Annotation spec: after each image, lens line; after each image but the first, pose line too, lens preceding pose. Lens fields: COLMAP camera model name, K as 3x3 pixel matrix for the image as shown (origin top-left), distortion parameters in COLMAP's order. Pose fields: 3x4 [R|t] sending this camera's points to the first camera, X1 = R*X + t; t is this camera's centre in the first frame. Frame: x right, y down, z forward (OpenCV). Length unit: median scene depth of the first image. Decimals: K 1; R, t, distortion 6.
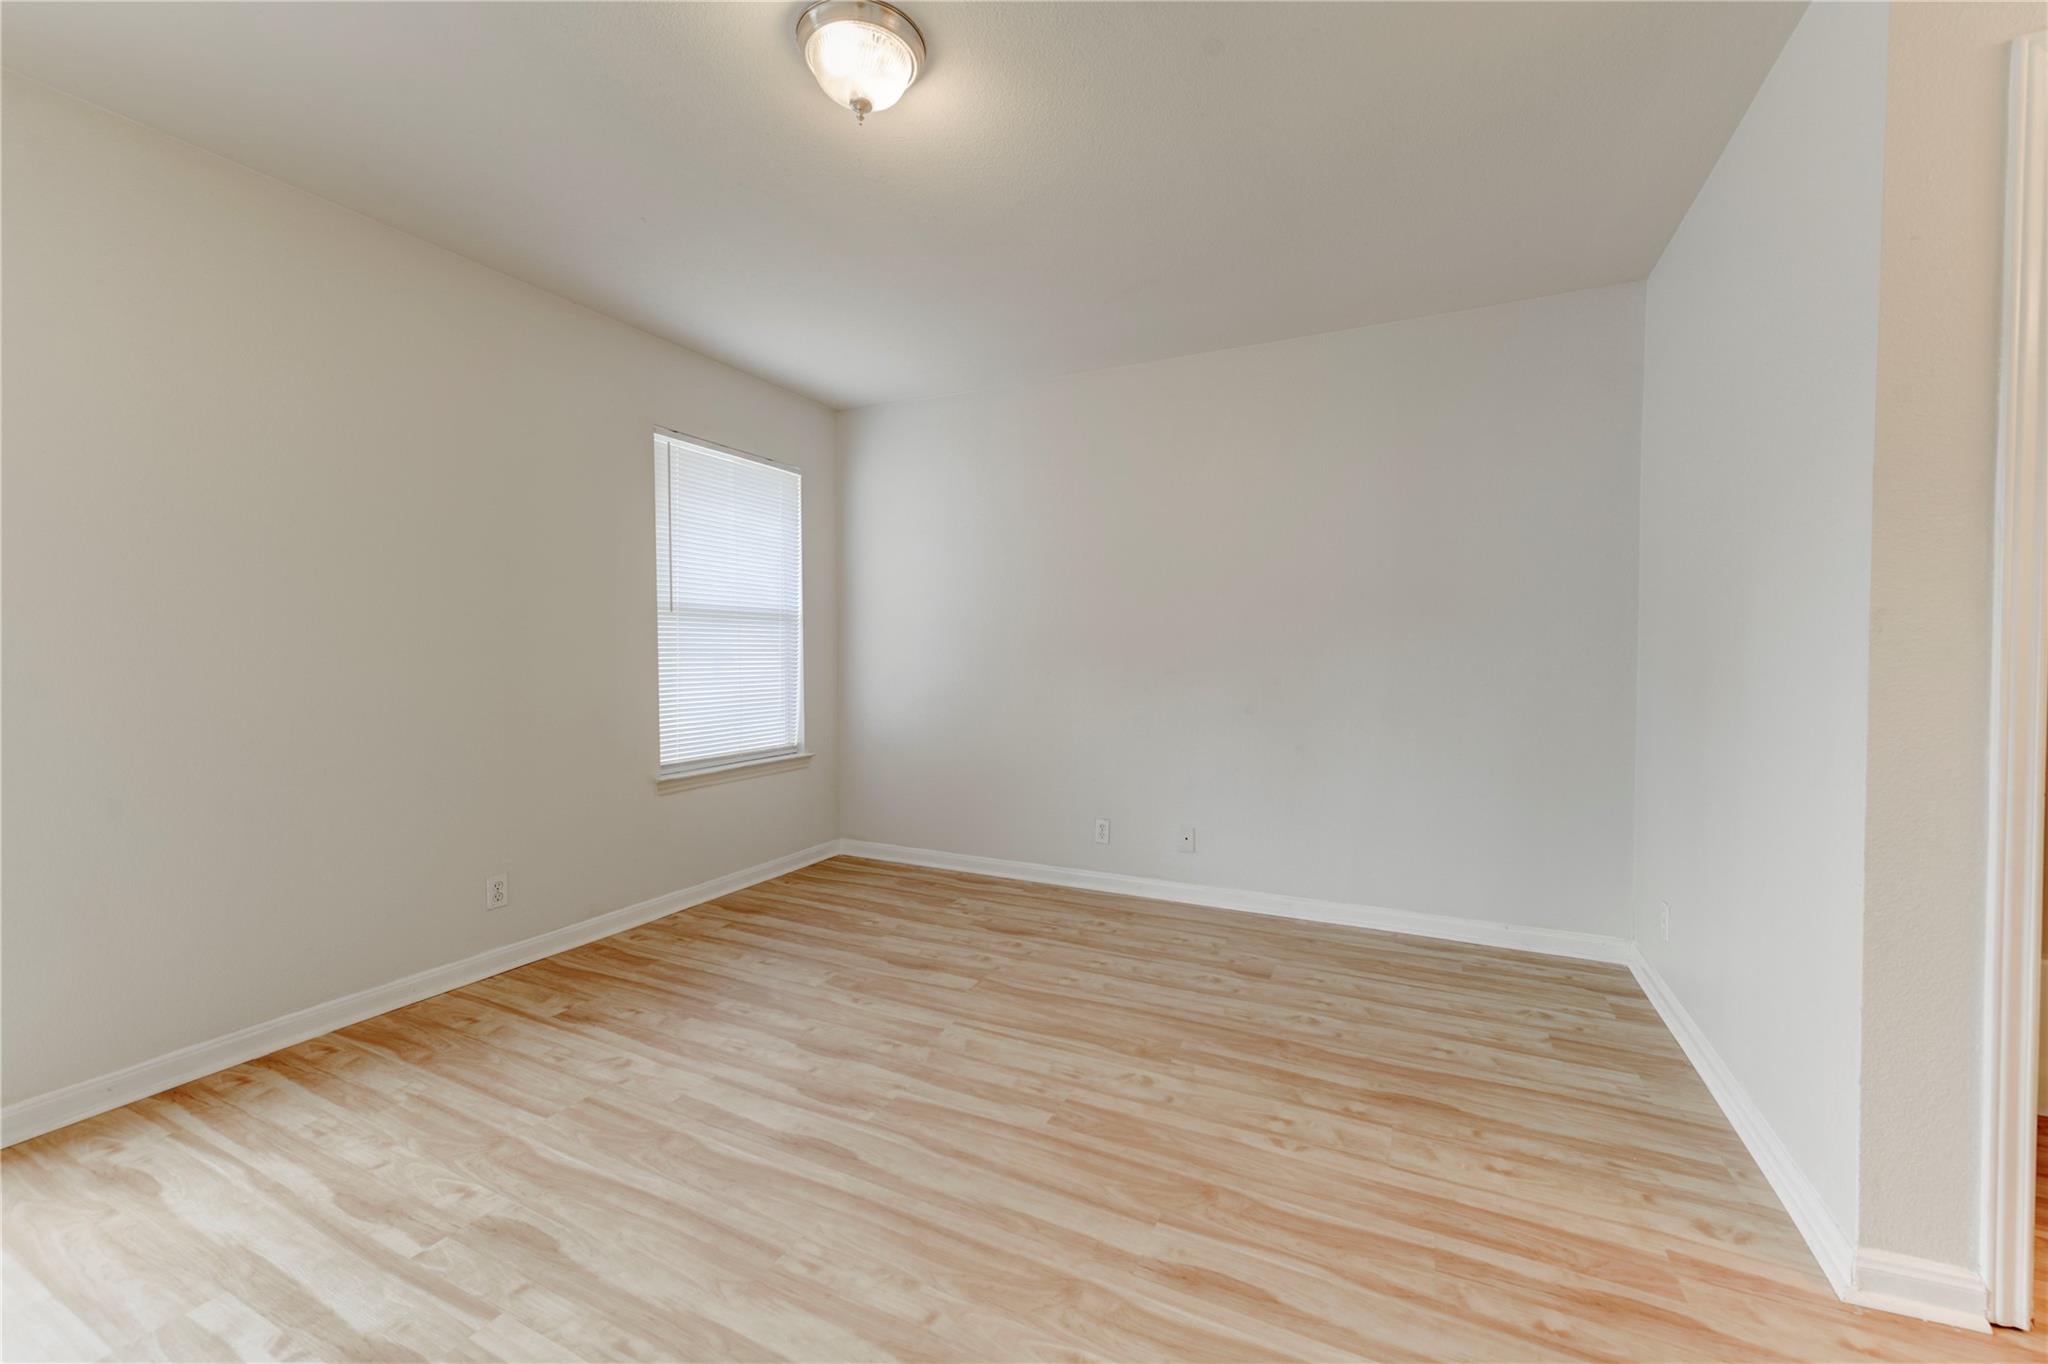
lens RADIAL K [[800.2, 0, 1039.7], [0, 800.2, 667.1], [0, 0, 1]] dist [0.004274, -0.001226]
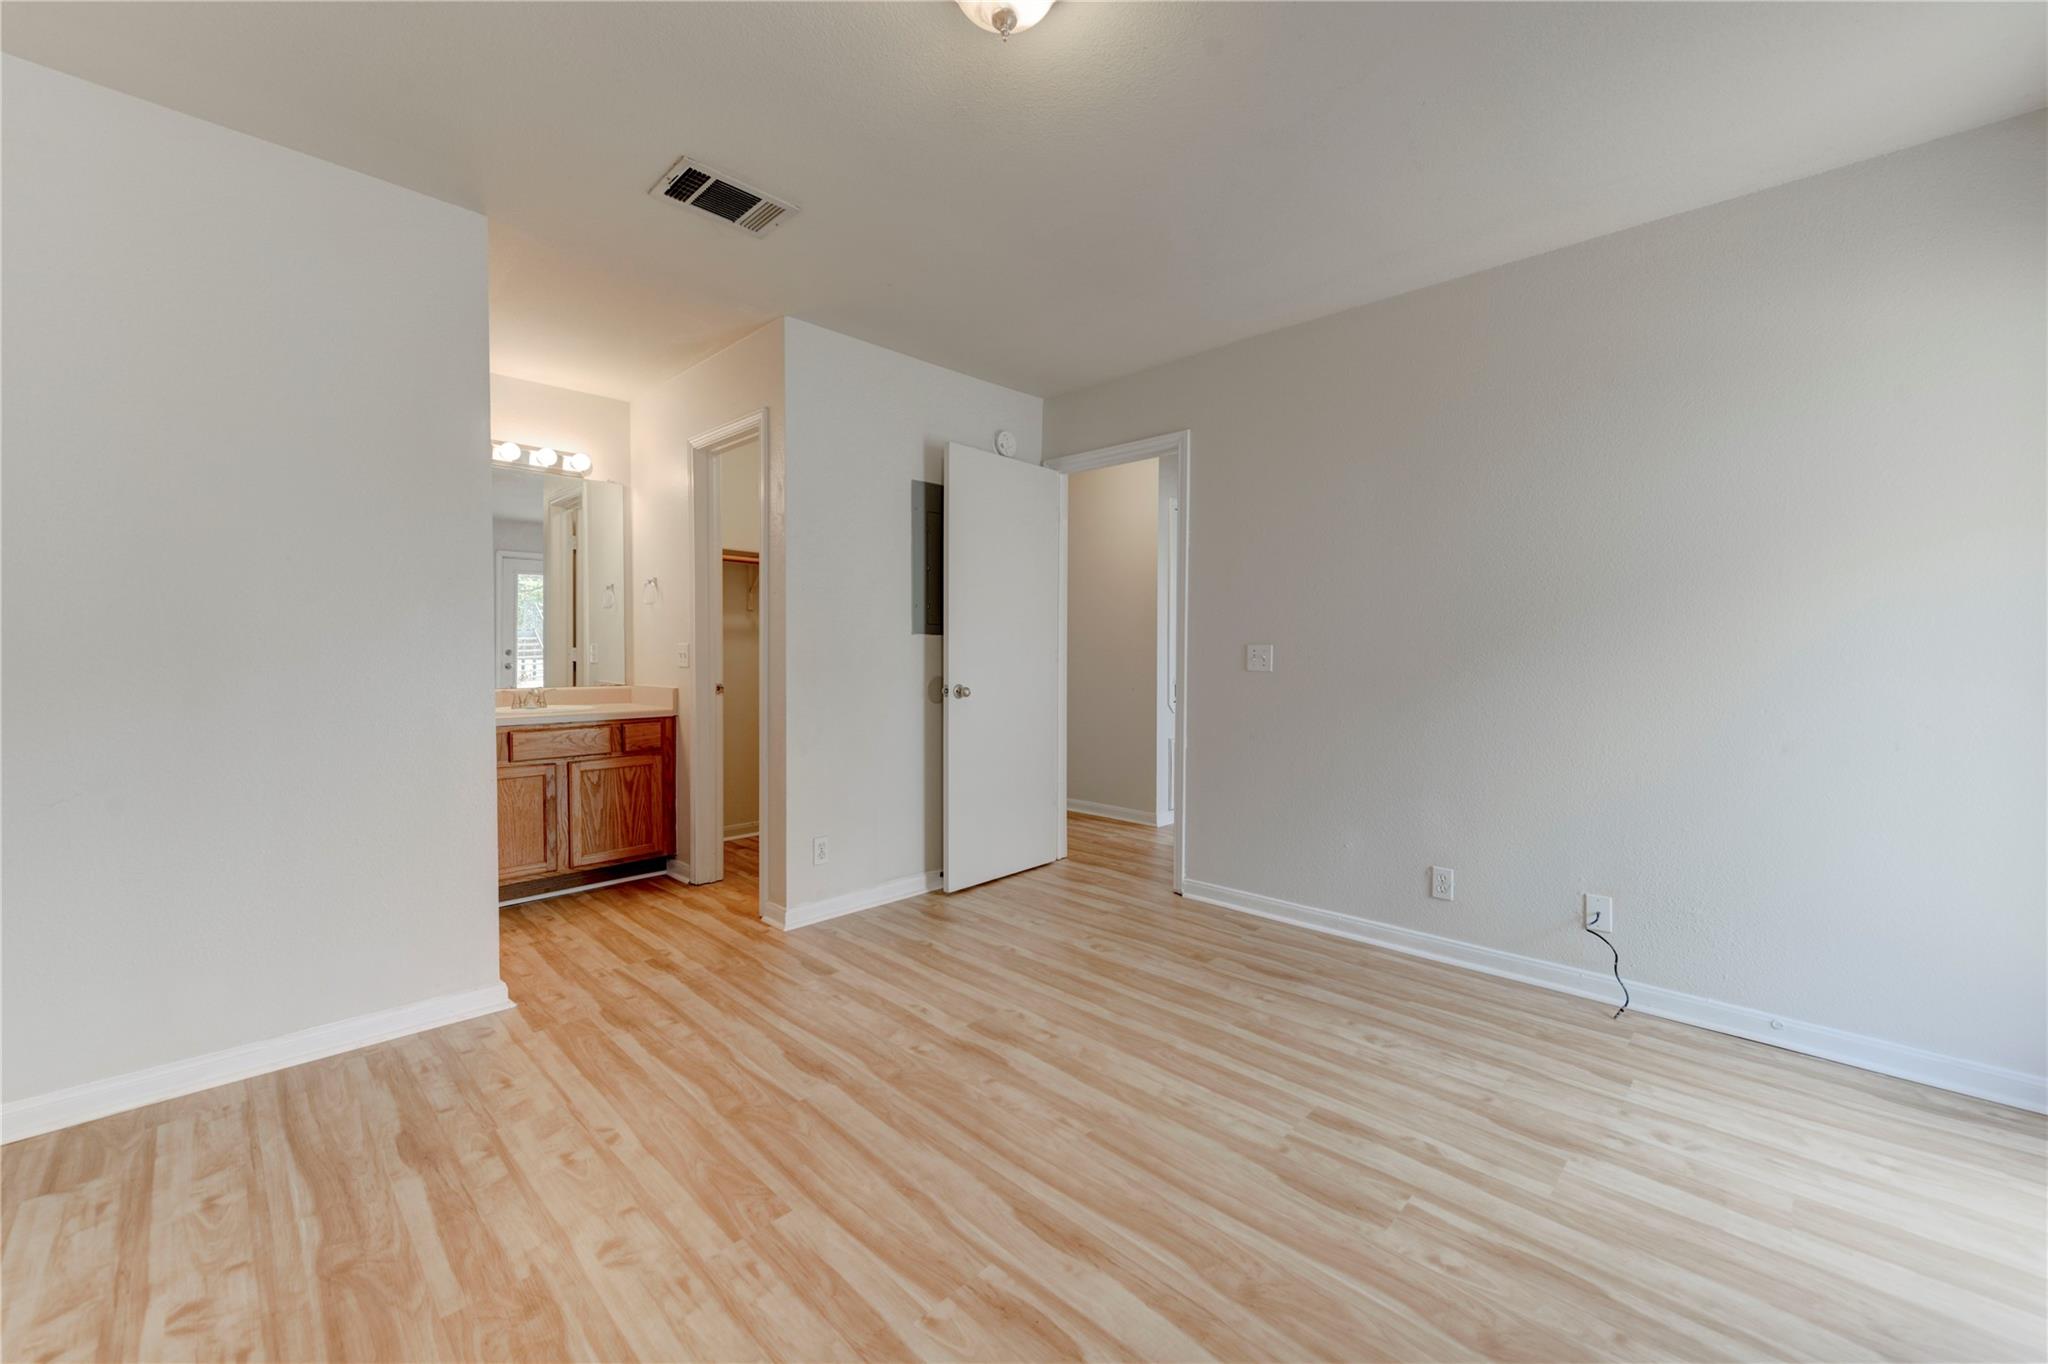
lens RADIAL K [[800.2, 0, 1032.4], [0, 800.2, 674.0], [0, 0, 1]] dist [0.004274, -0.001226]
pose [[-0.947957, -0.012054, 0.318171, -0.429808], [0.002362, 0.998989, 0.044885, -0.023045], [-0.318390, 0.043301, -0.946970, 1.485967]]
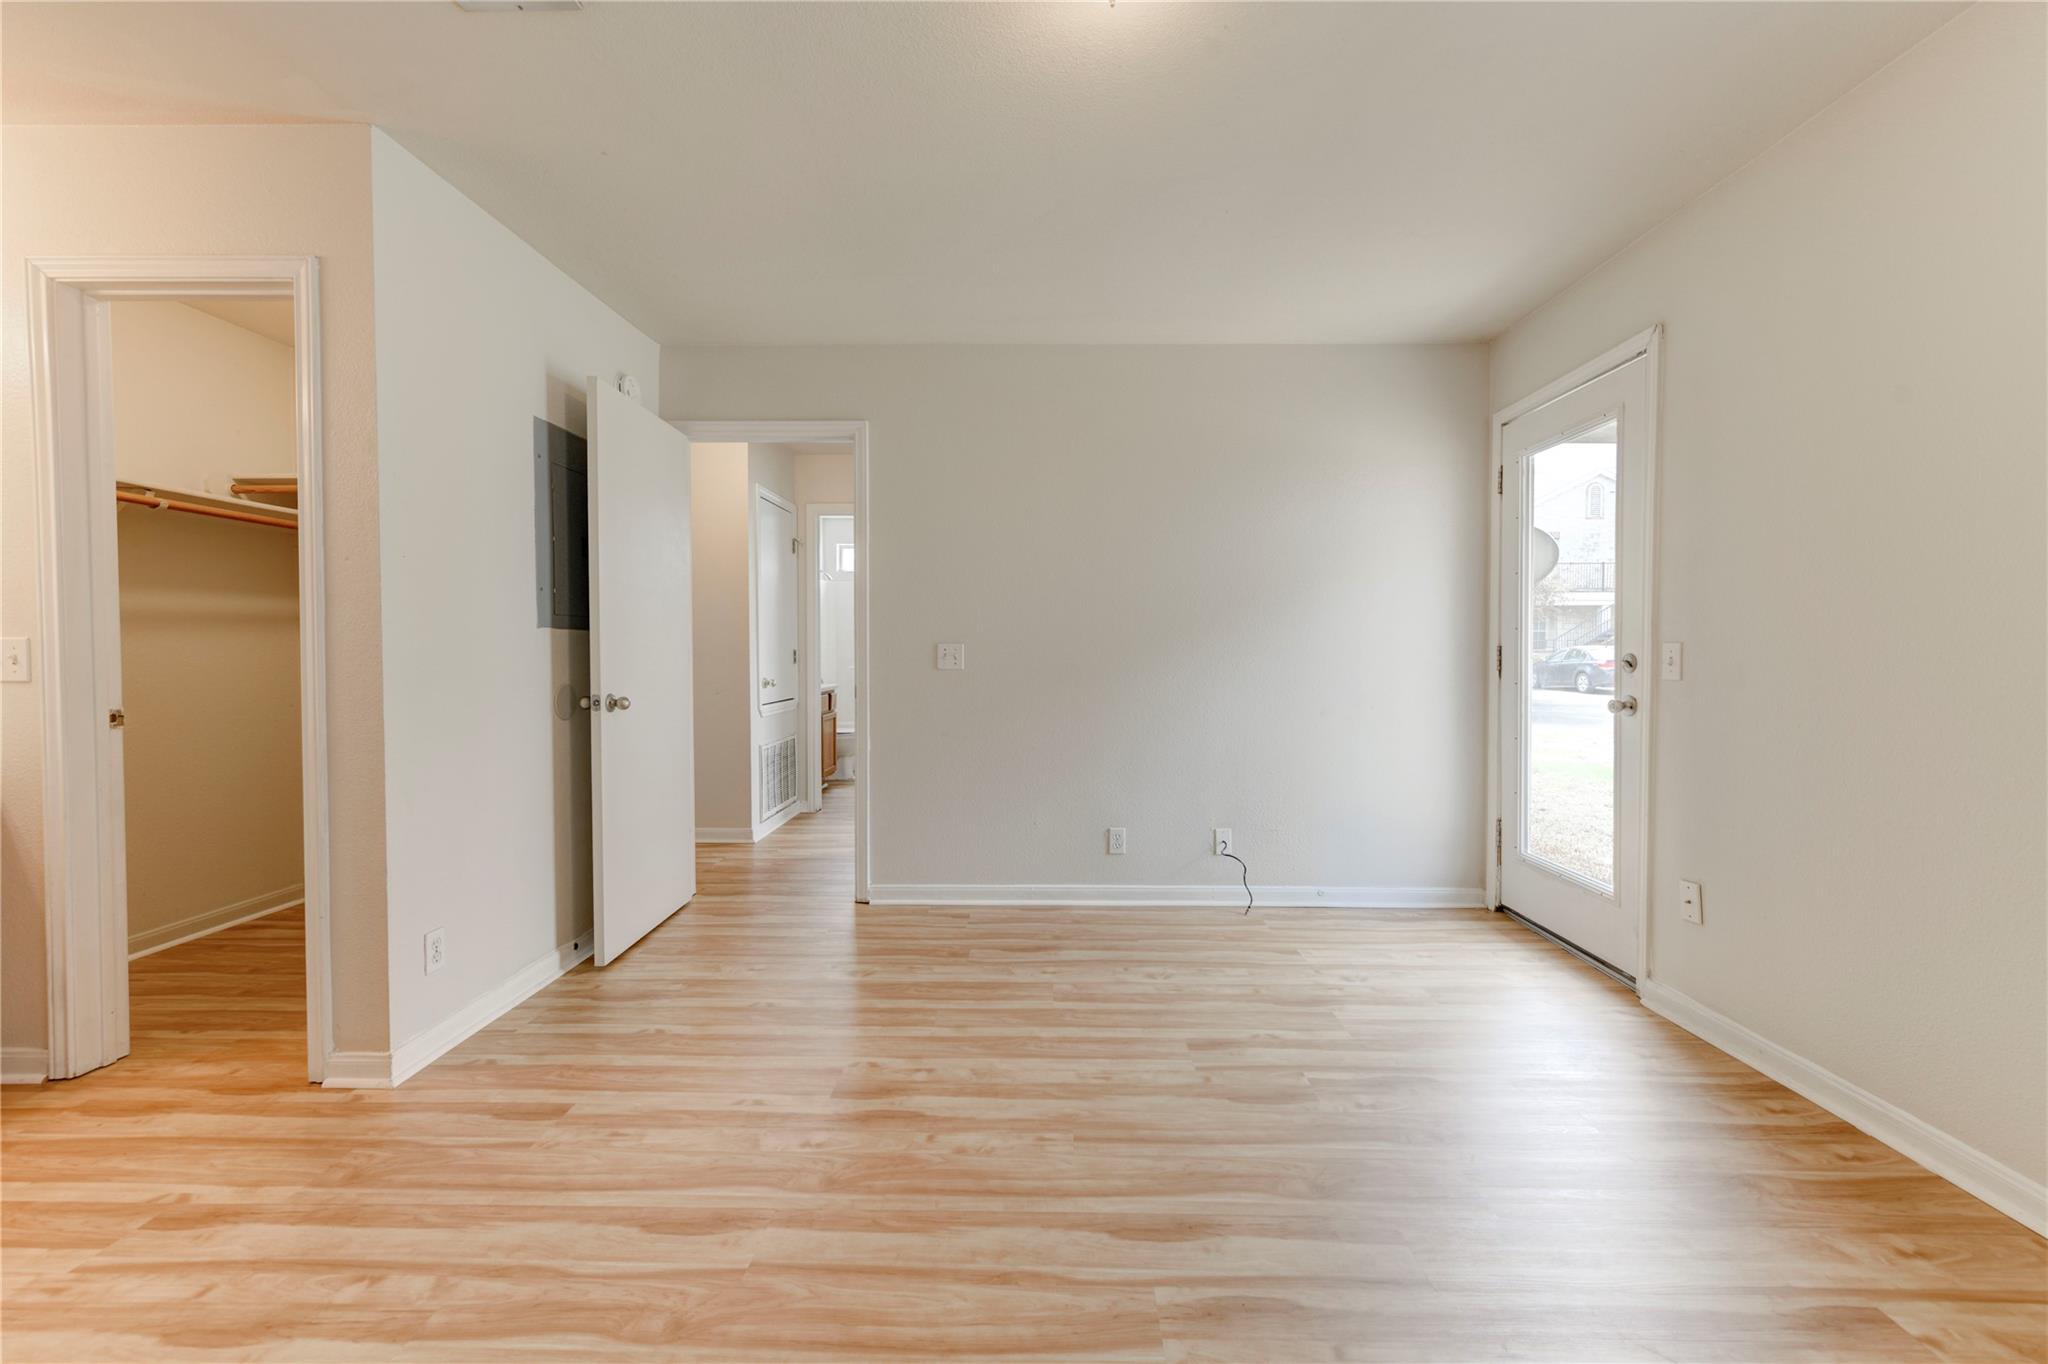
lens RADIAL K [[800.2, 0, 1028.1], [0, 800.2, 683.9], [0, 0, 1]] dist [0.004274, -0.001226]
pose [[-0.913092, 0.017046, -0.407396, 0.157180], [-0.006750, 0.998357, 0.056902, -0.021436], [0.407697, 0.054707, -0.911477, 1.403533]]
